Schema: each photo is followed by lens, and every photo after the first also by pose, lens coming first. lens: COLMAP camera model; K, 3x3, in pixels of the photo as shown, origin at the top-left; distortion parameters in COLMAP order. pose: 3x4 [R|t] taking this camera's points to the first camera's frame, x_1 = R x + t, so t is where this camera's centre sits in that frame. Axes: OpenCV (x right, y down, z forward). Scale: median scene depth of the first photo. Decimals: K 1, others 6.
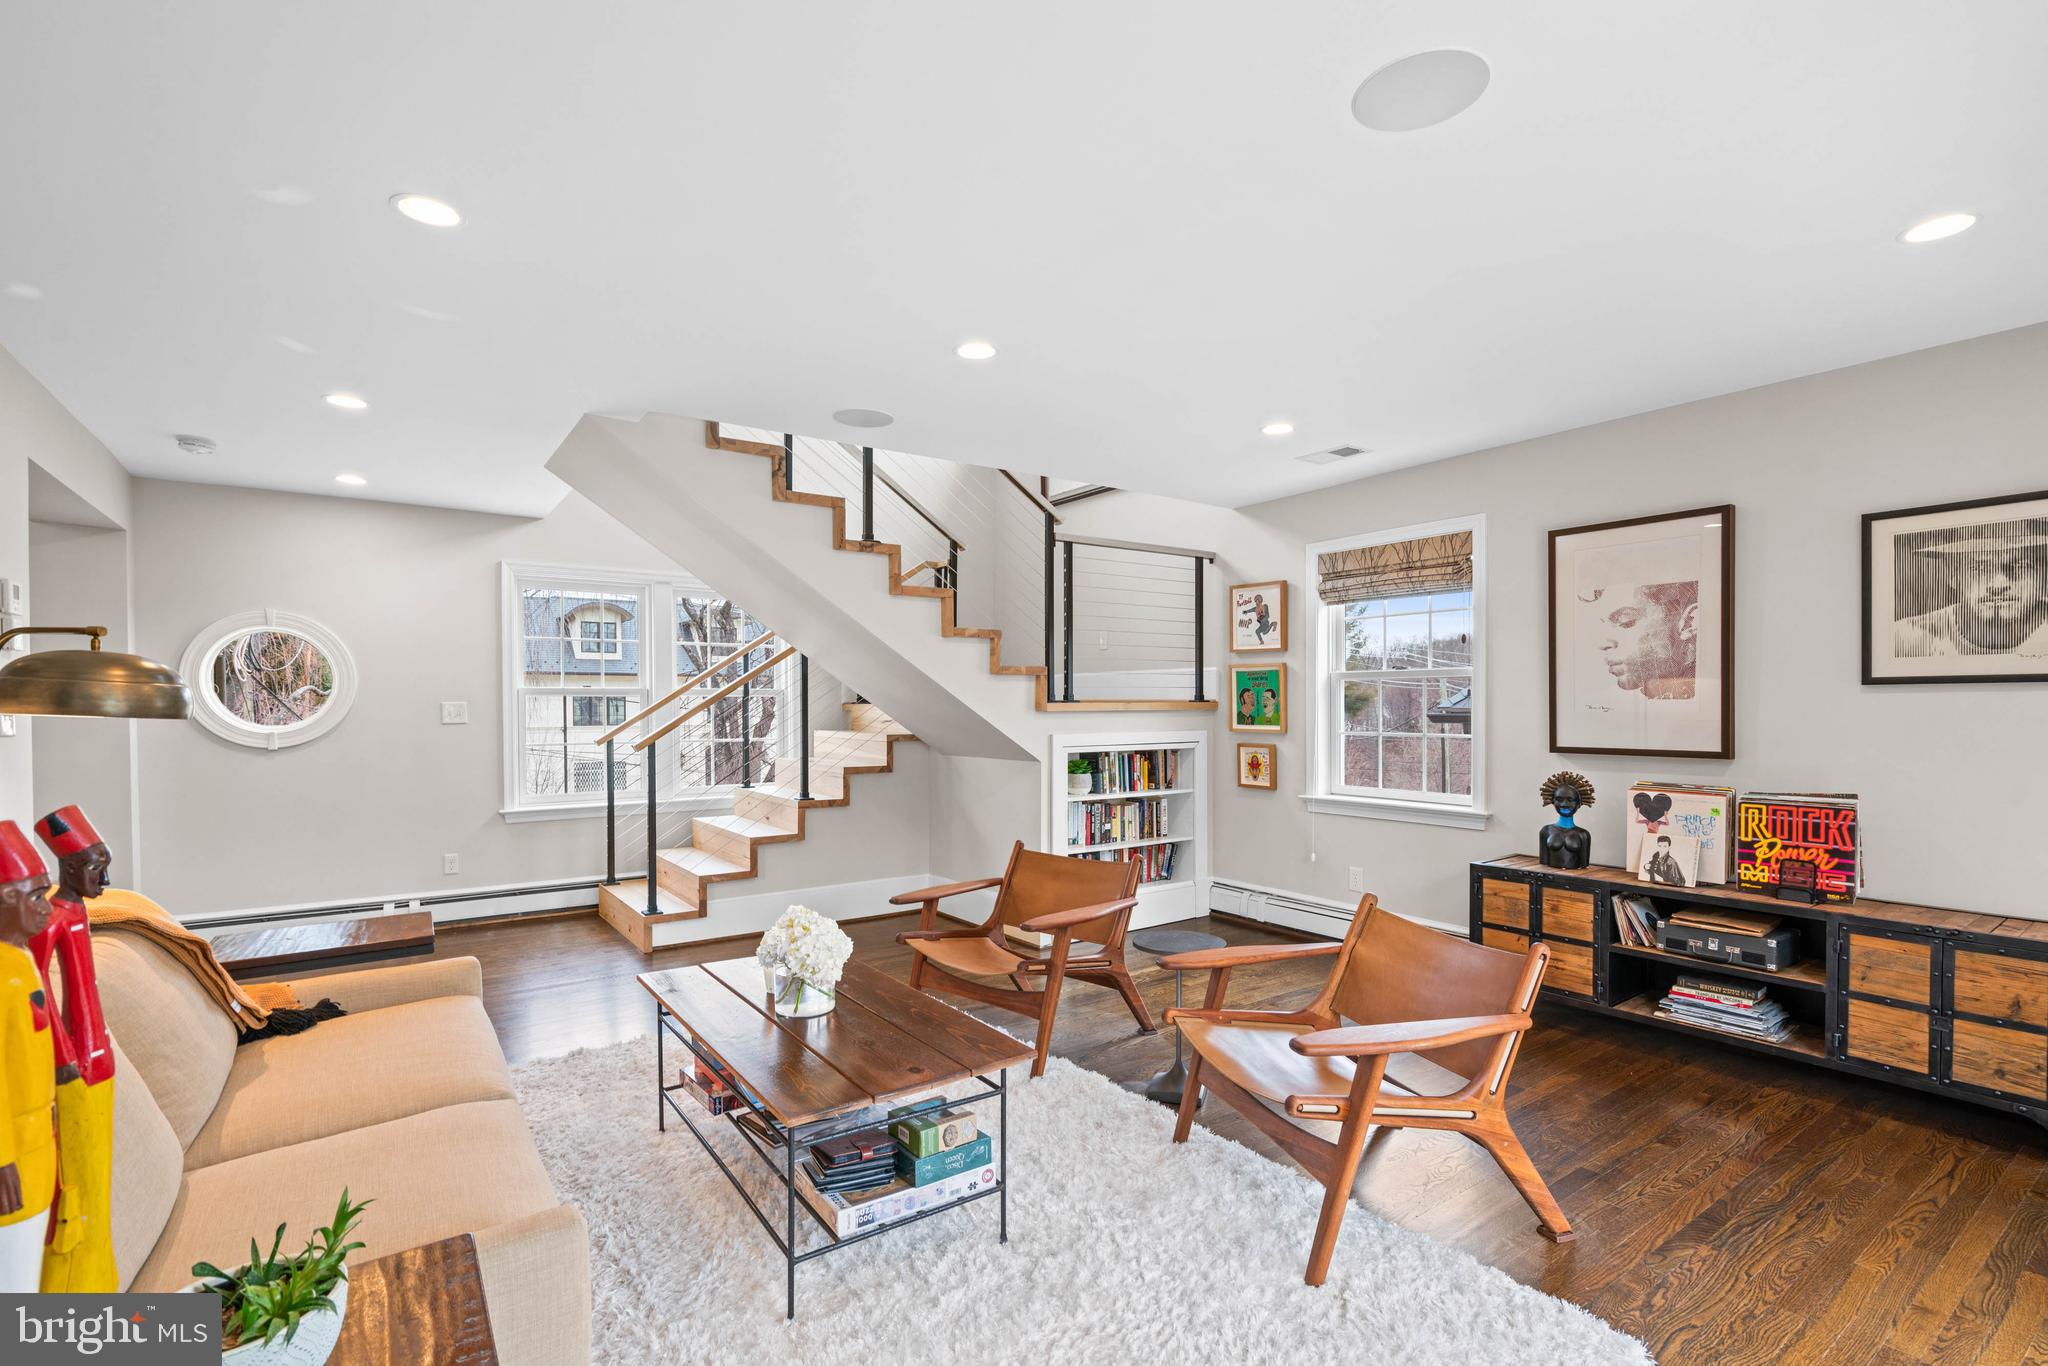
lens RADIAL K [[930.4, 0, 1023.6], [0, 930.4, 715.4], [0, 0, 1]] dist [-0.006918, 0.000975]
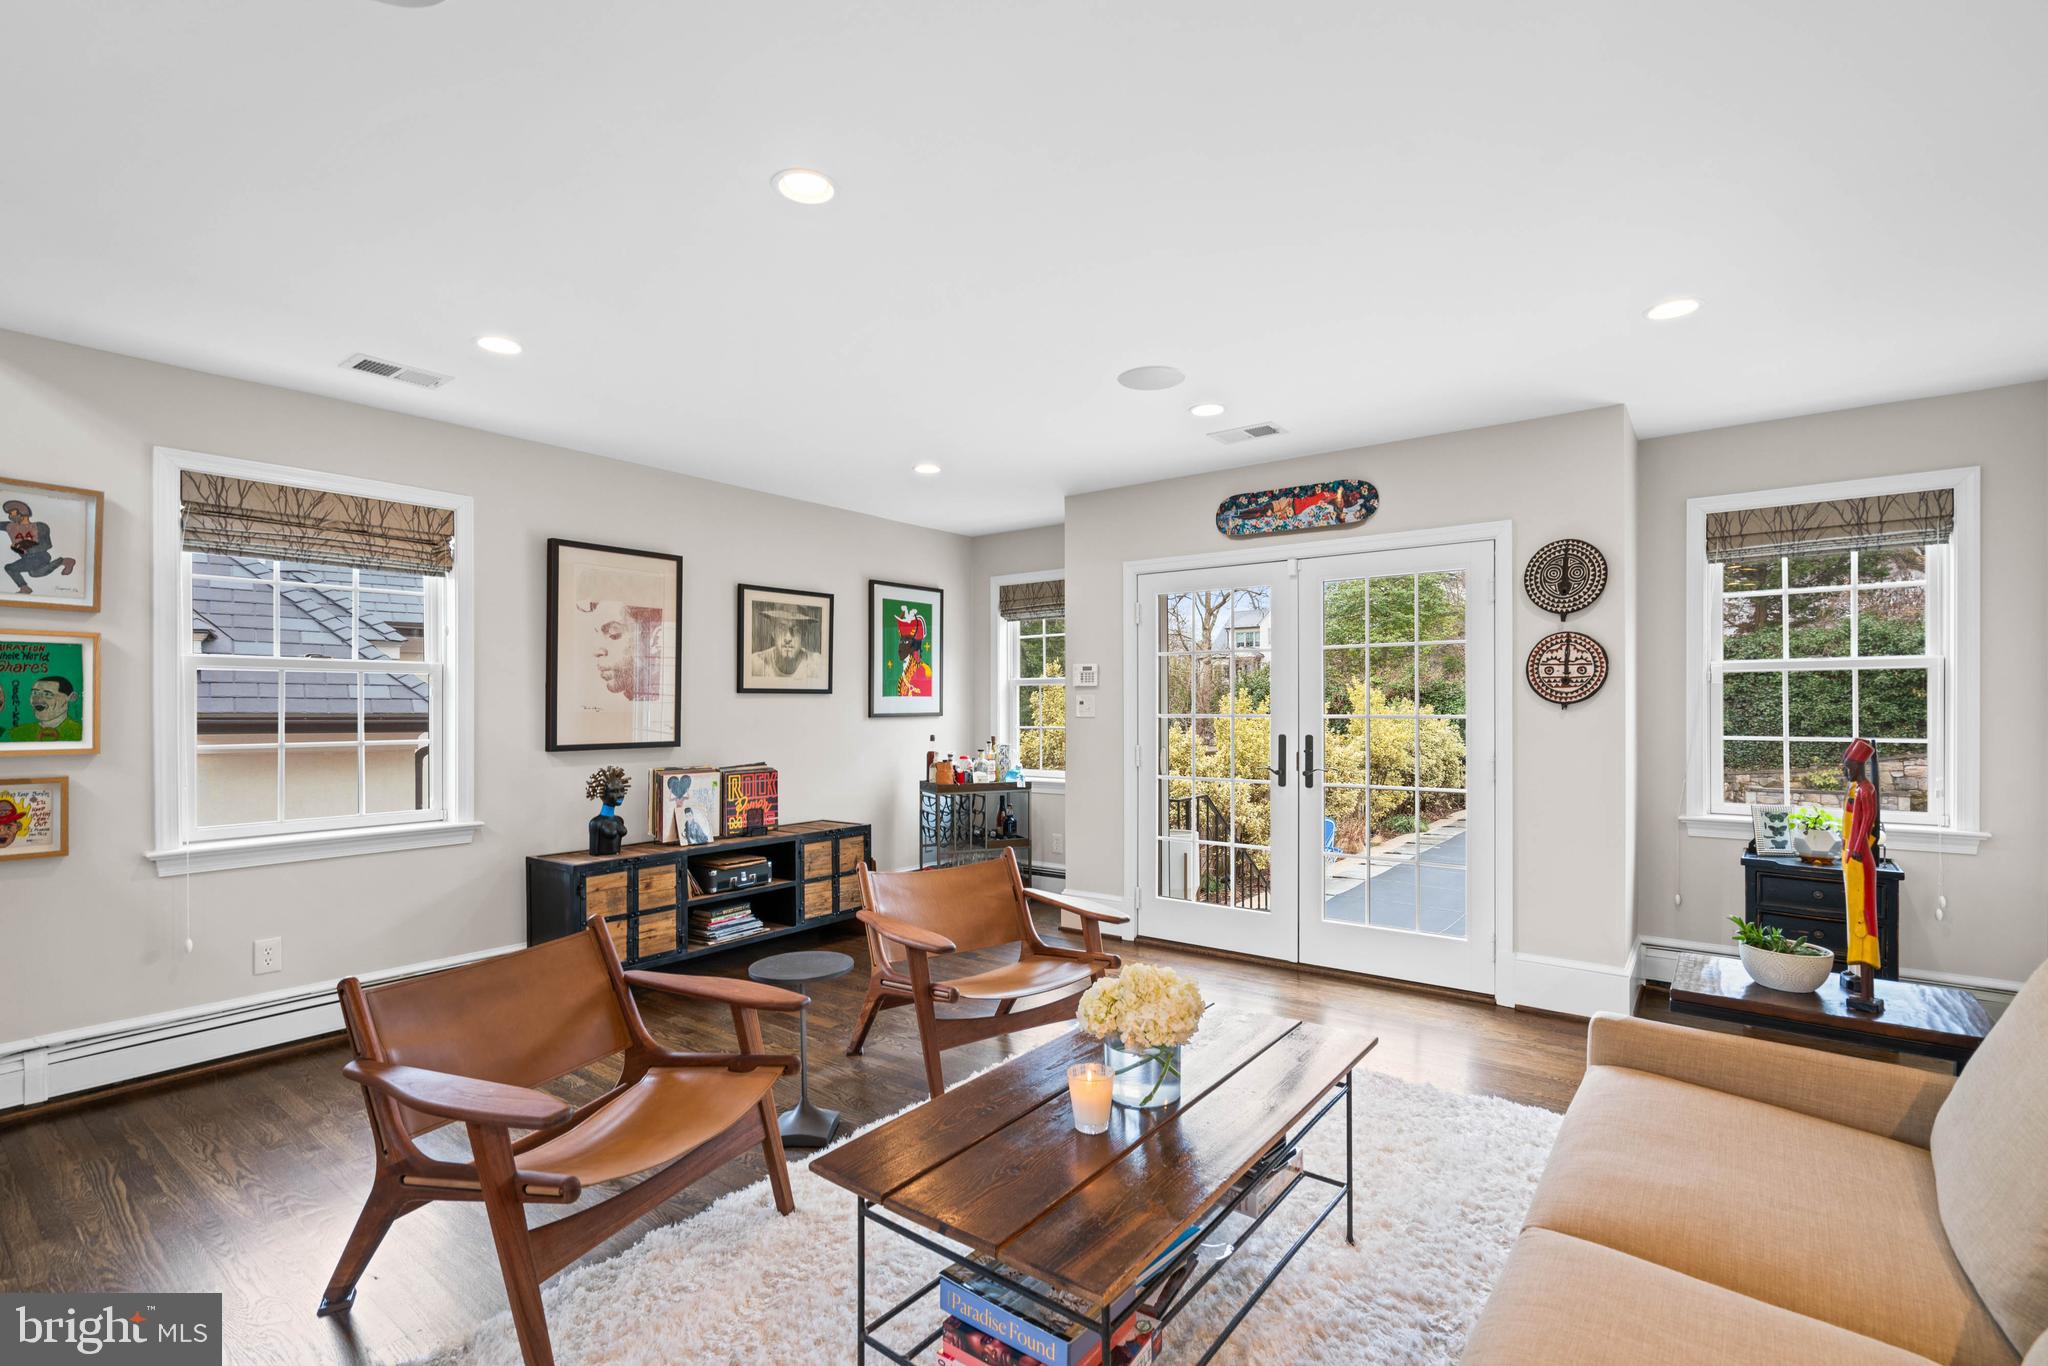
lens RADIAL K [[930.4, 0, 1028.2], [0, 930.4, 701.7], [0, 0, 1]] dist [-0.006918, 0.000975]
pose [[-0.301712, 0.011470, 0.953330, -0.607961], [0.017404, 0.999827, -0.006521, 0.000284], [-0.953240, 0.014624, -0.301860, 0.848102]]
